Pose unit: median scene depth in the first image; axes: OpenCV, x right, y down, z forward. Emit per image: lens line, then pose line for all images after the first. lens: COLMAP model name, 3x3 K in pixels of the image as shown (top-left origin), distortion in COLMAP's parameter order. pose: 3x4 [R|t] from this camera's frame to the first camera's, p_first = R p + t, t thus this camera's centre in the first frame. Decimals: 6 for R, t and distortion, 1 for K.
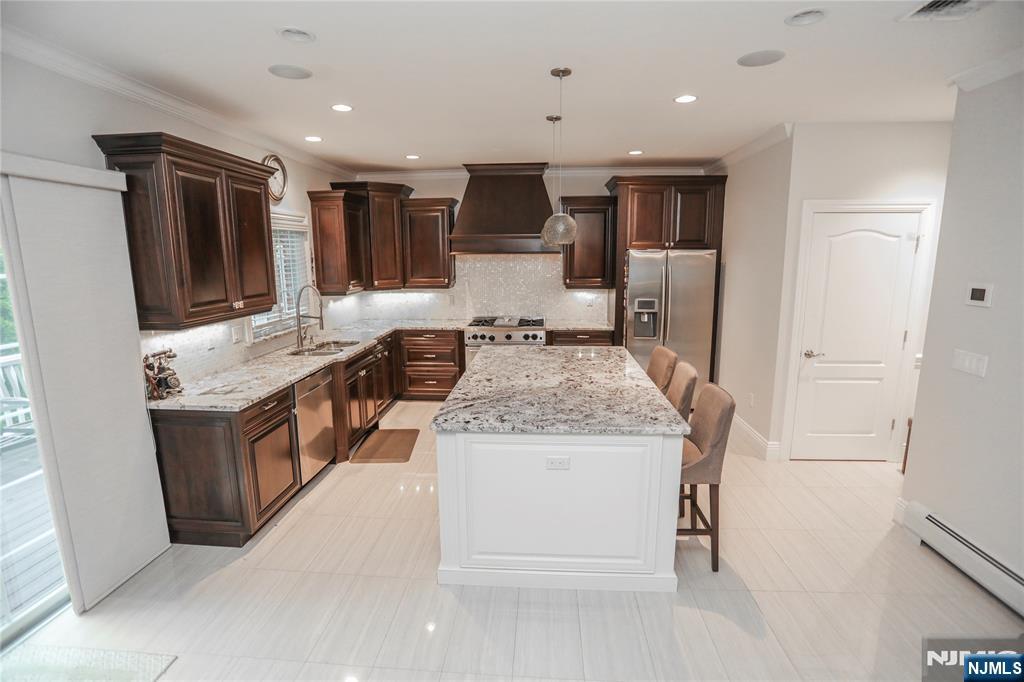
lens RADIAL K [[493.8, 0, 506.7], [0, 493.8, 337.1], [0, 0, 1]] dist [-0.051508, 0.011180]
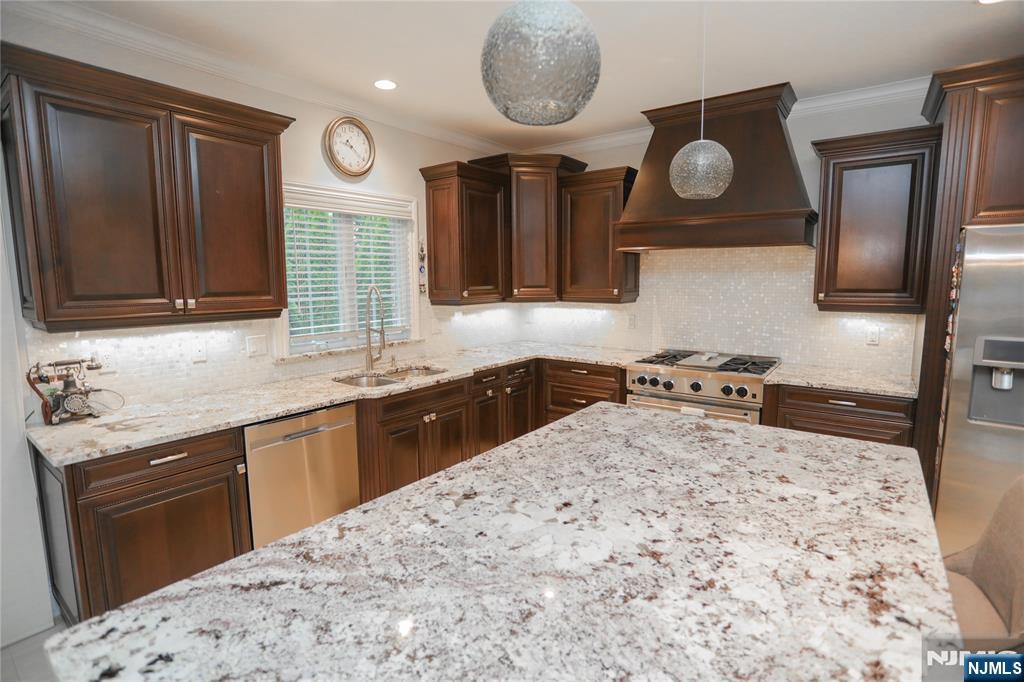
lens RADIAL K [[493.8, 0, 509.8], [0, 493.8, 341.9], [0, 0, 1]] dist [-0.051508, 0.011180]
pose [[0.842964, 0.071408, -0.533210, 0.185001], [-0.091727, 0.995716, -0.011666, -0.039183], [0.530093, 0.058744, 0.845902, 0.562704]]
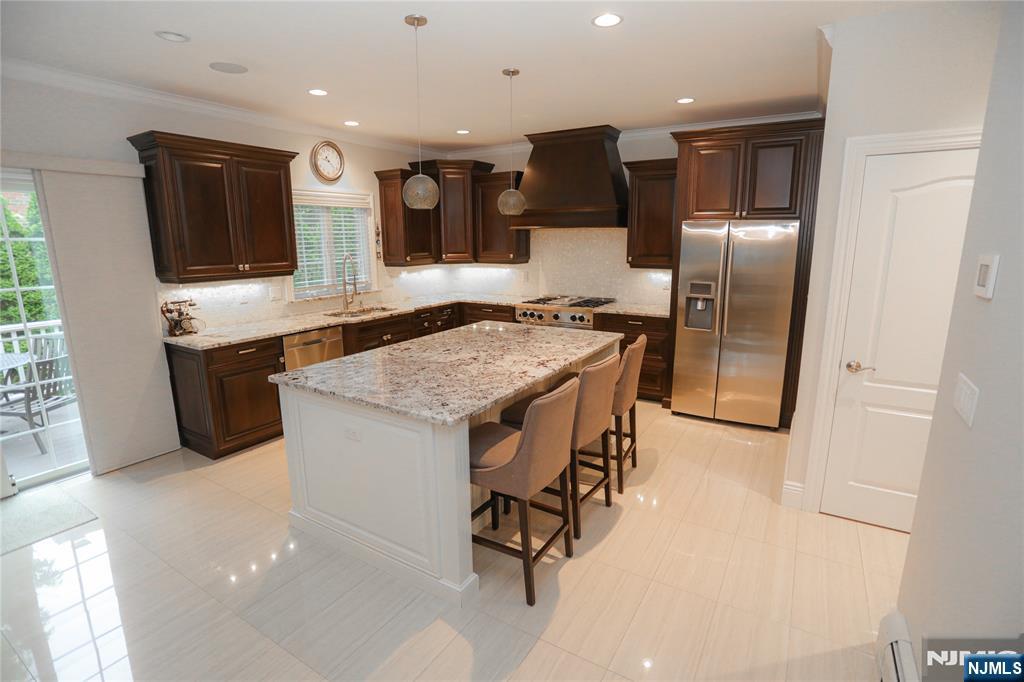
lens RADIAL K [[493.8, 0, 504.1], [0, 493.8, 334.7], [0, 0, 1]] dist [-0.051508, 0.011180]
pose [[0.886371, 0.089141, -0.454313, 0.510143], [-0.076148, 0.995995, 0.046859, -0.003800], [0.456671, -0.006939, 0.889609, 0.176818]]
